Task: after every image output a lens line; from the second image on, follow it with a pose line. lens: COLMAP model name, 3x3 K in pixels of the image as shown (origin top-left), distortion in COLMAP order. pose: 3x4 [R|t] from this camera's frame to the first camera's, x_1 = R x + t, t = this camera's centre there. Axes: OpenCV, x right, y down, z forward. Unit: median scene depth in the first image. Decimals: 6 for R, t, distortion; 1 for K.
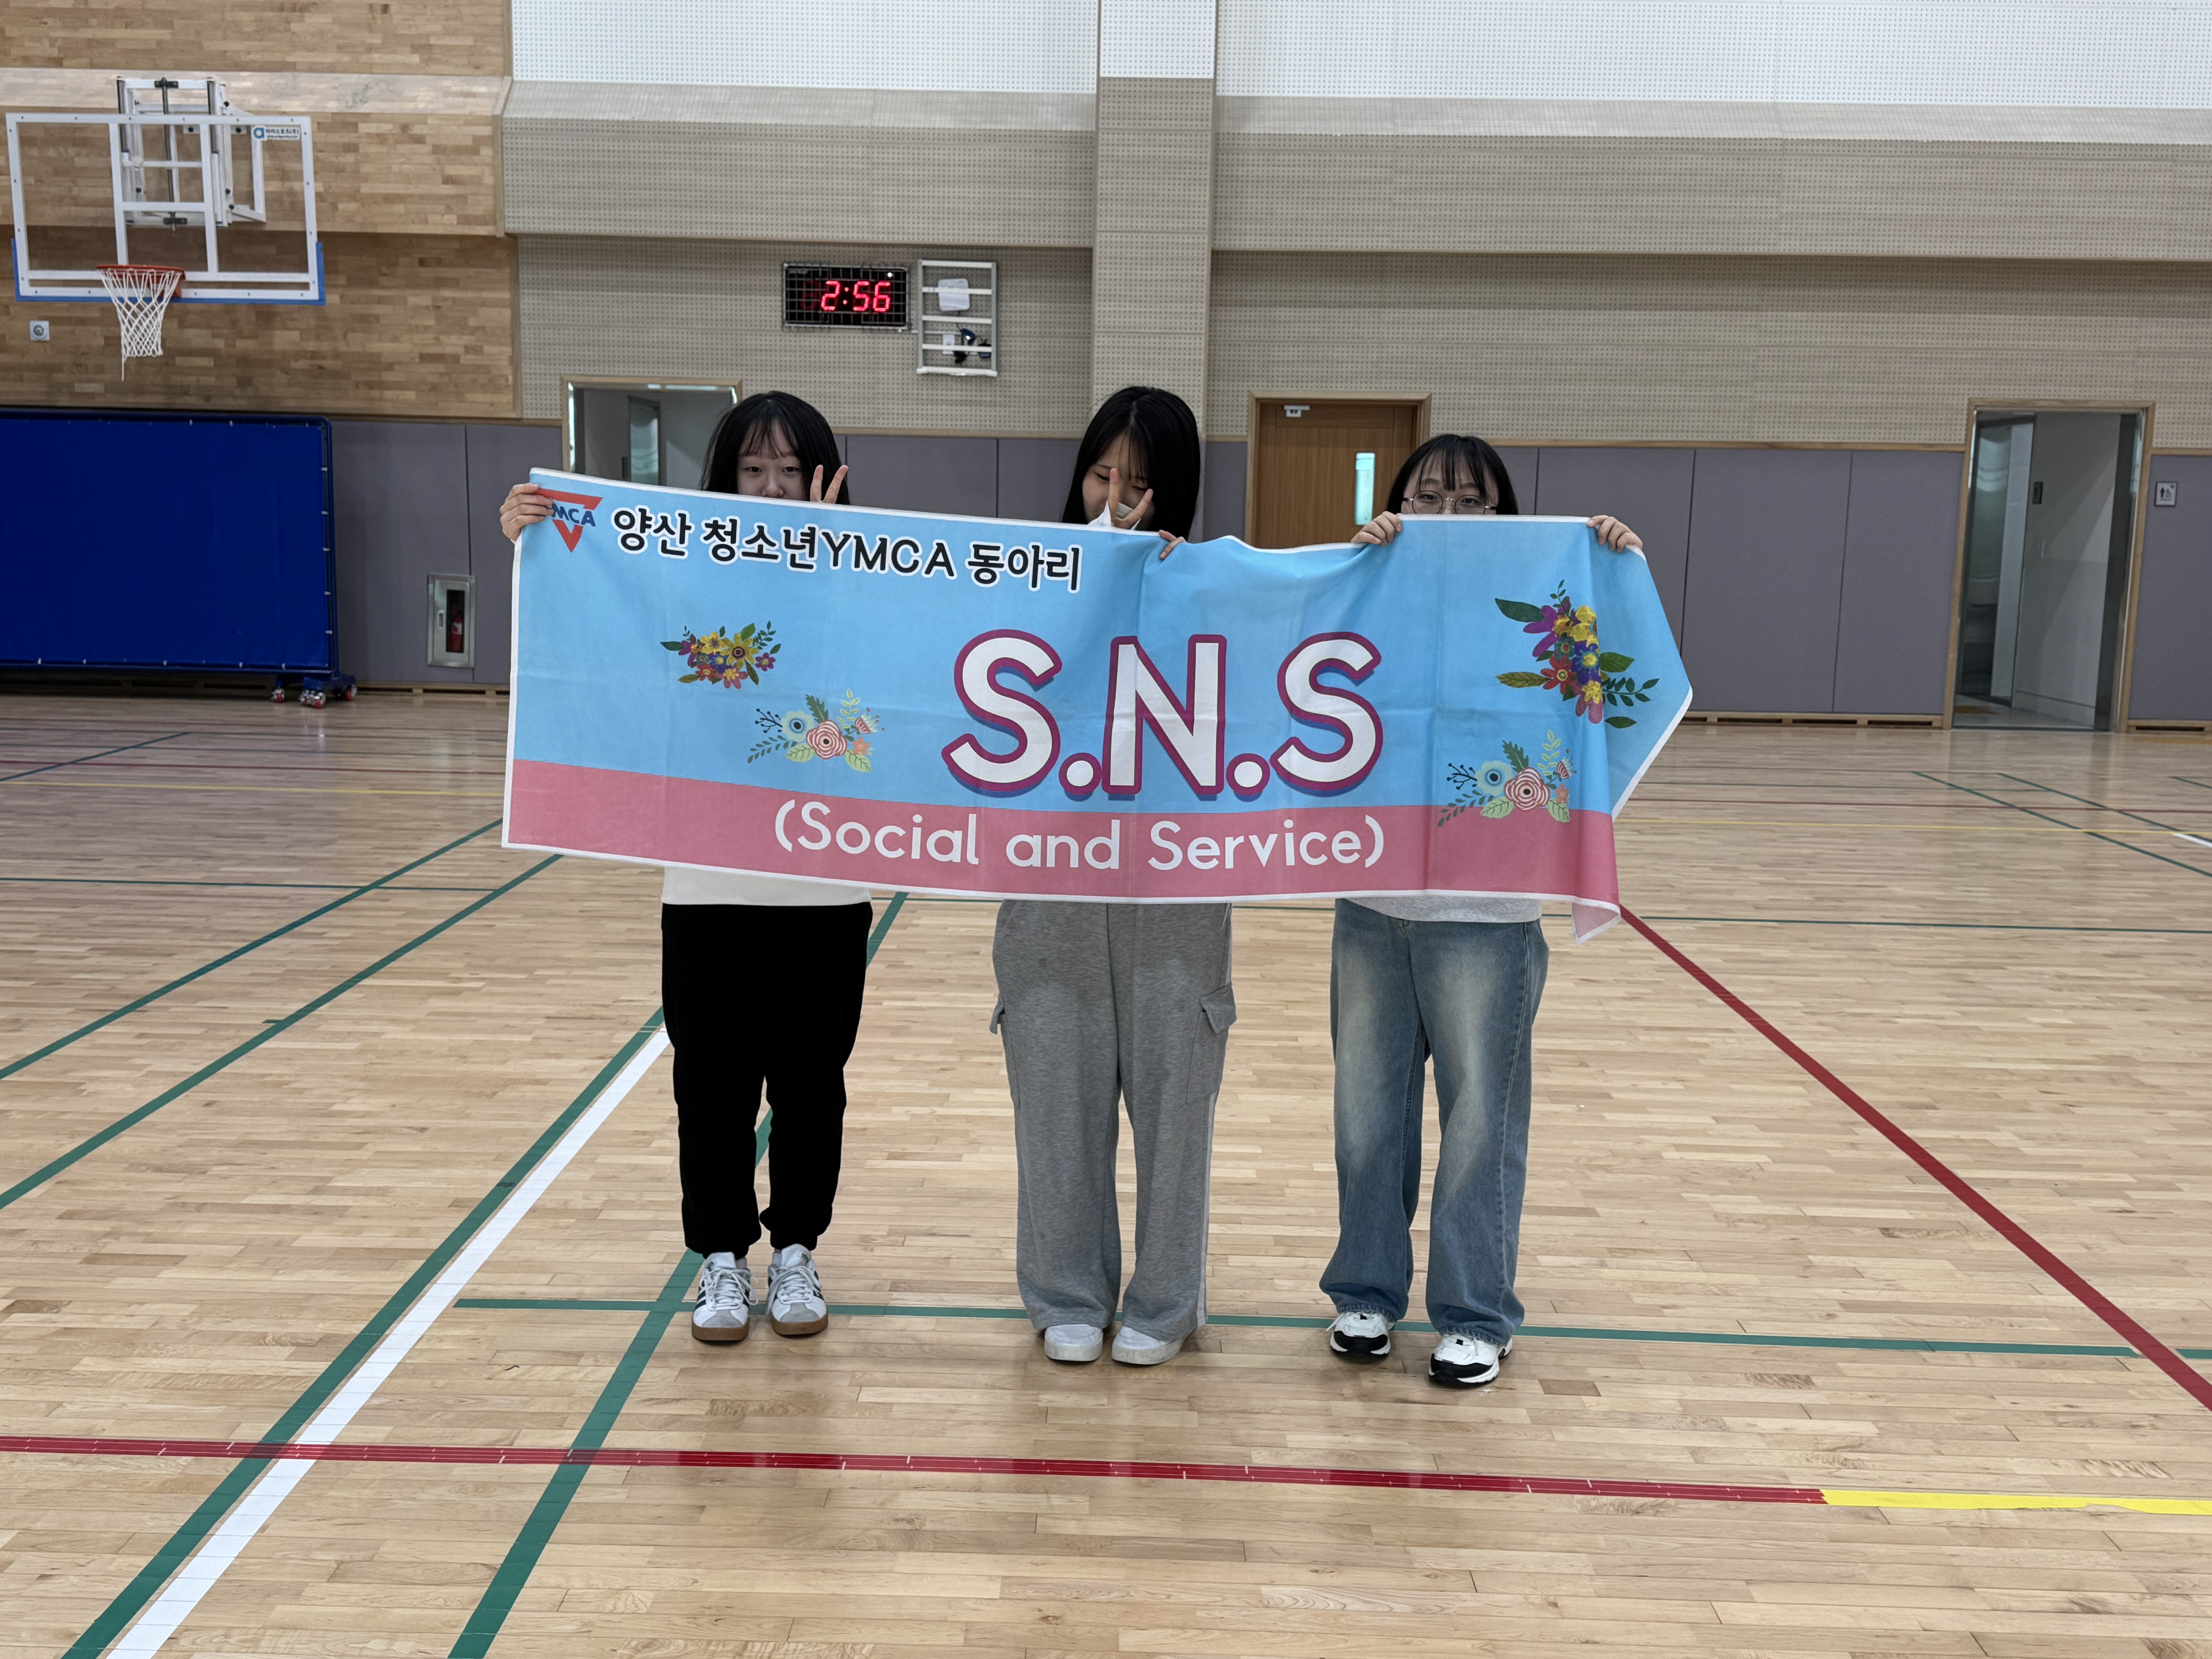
lens RADIAL K [[2262.7, 0, 1106.0], [0, 2262.7, 829.5], [0, 0, 1]] dist [0.175512, -0.390271]
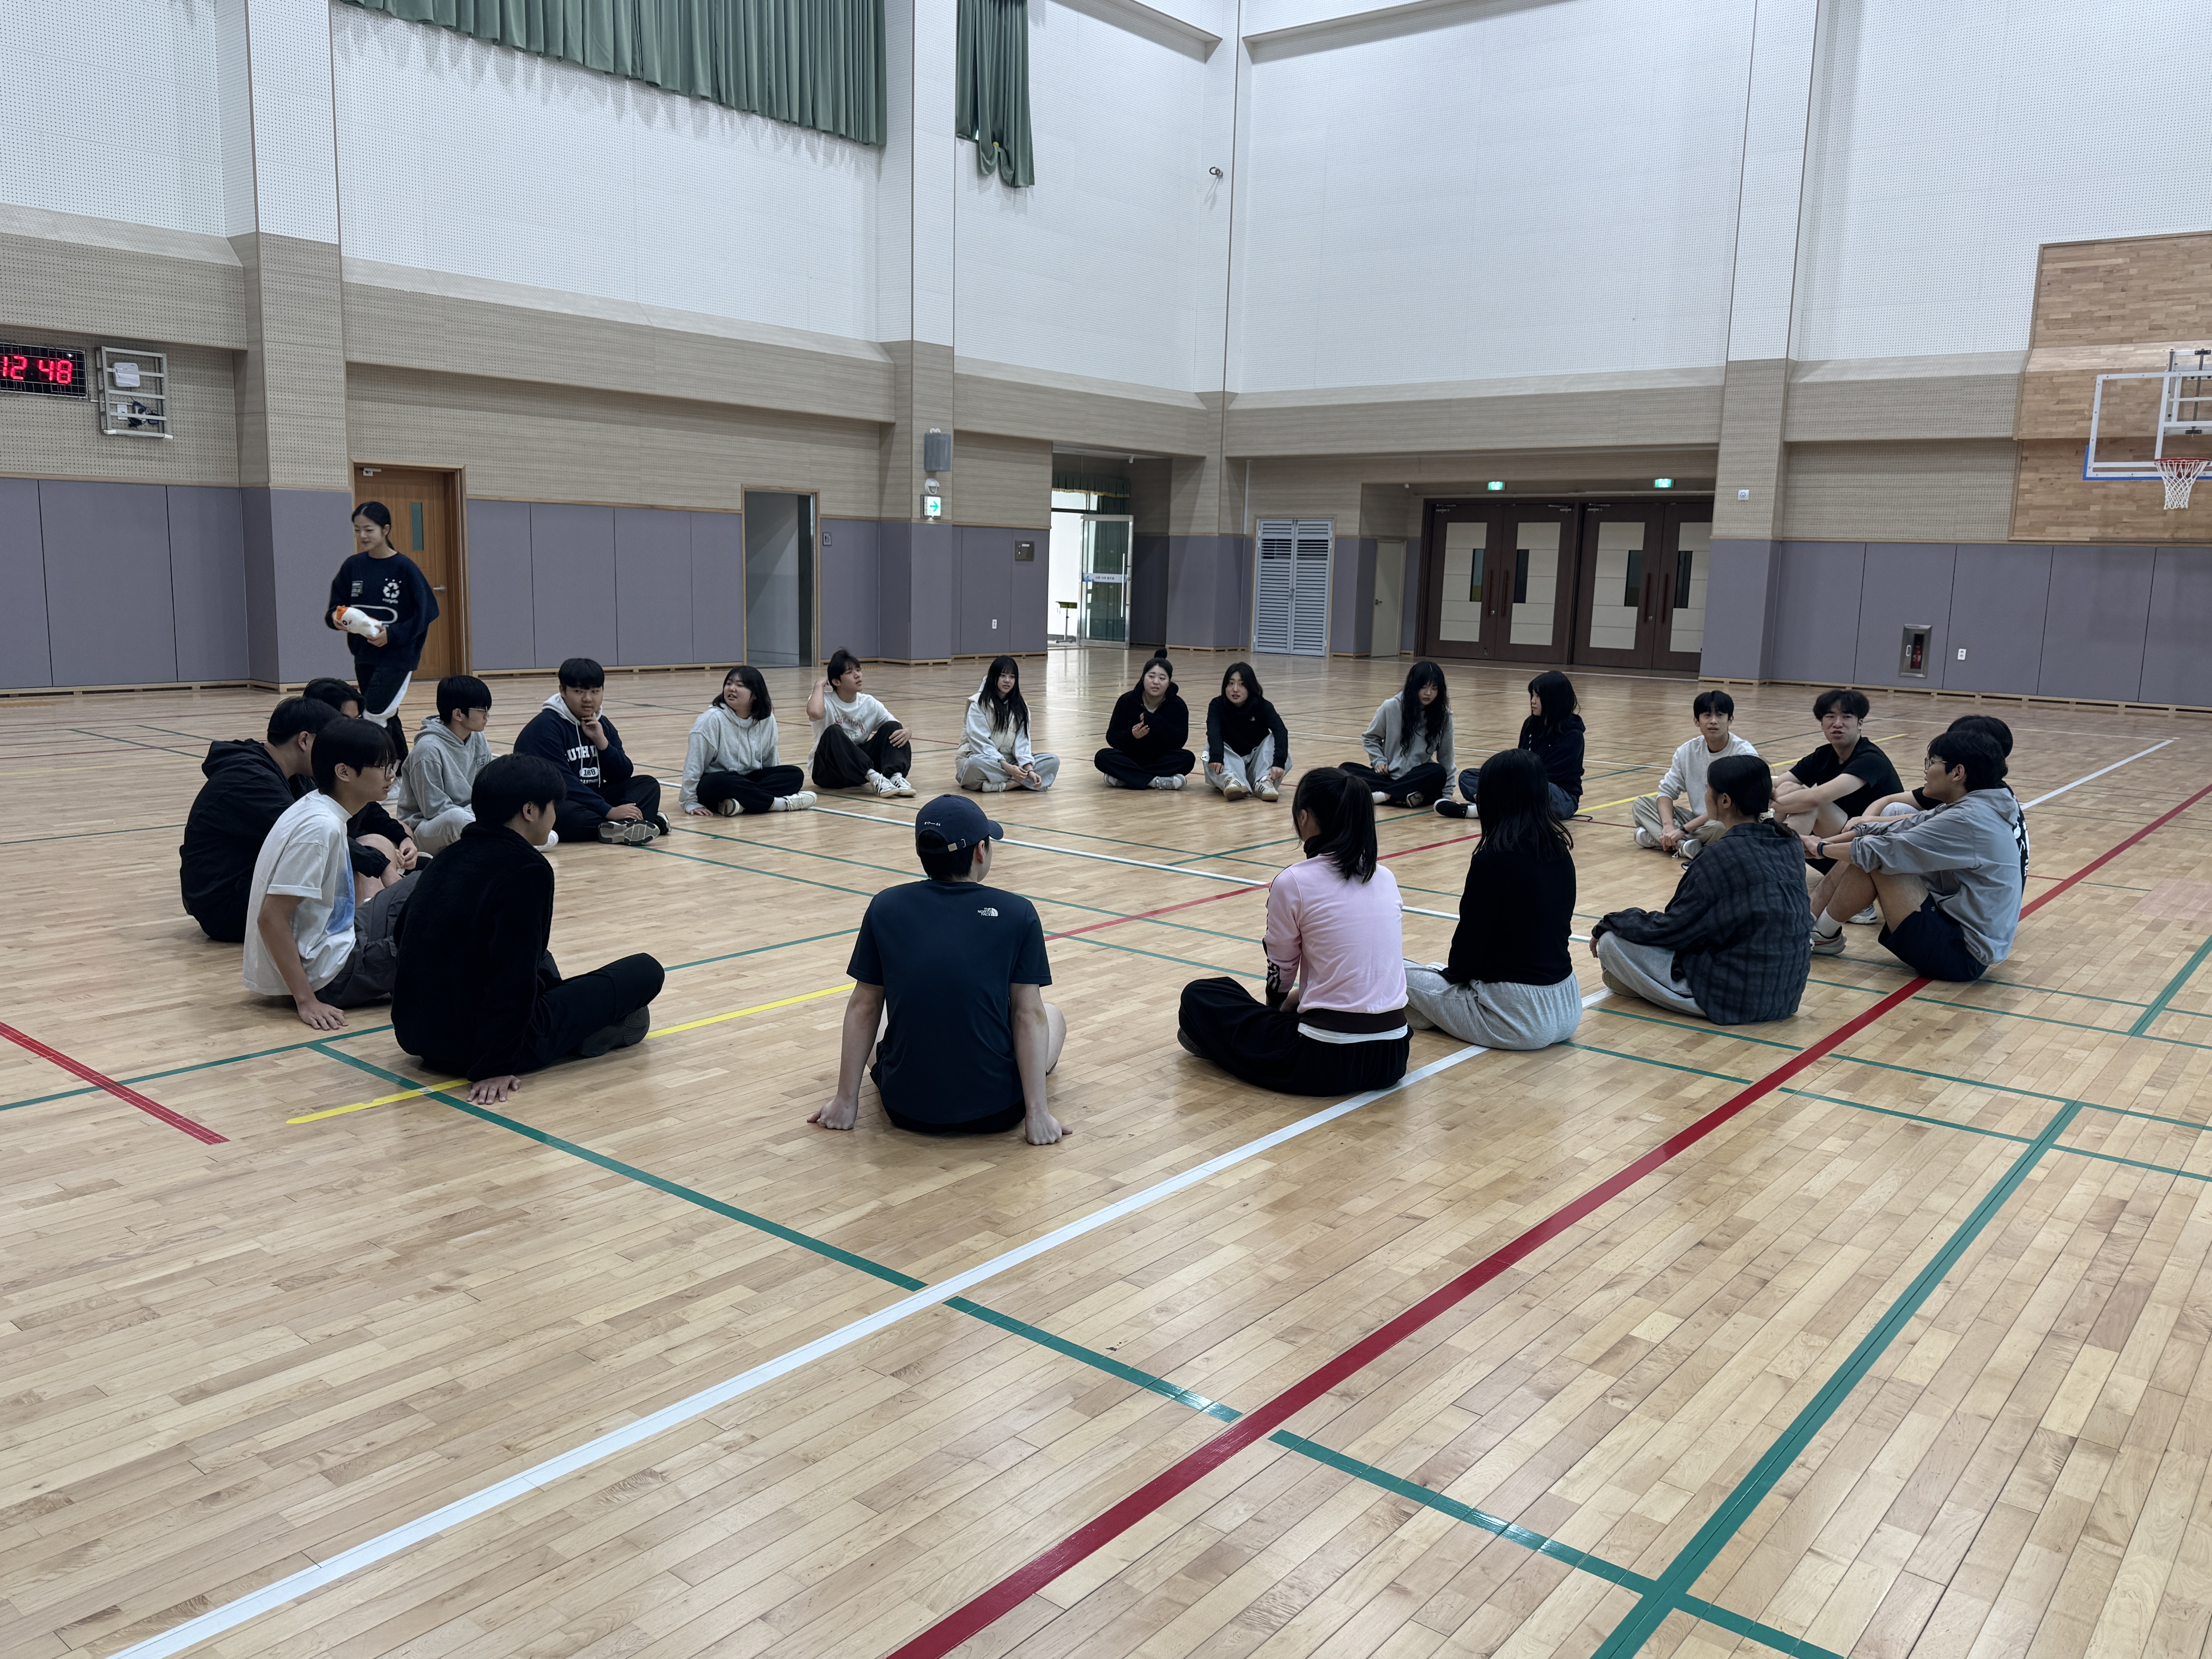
lens RADIAL K [[1715.5, 0, 1106.0], [0, 1715.5, 829.5], [0, 0, 1]] dist [0.127478, -0.226742]
pose [[0.609120, -0.126543, 0.782918, -0.539326], [0.097572, 0.991646, 0.084367, -0.004825], [-0.787053, 0.025001, 0.616378, -0.054654]]
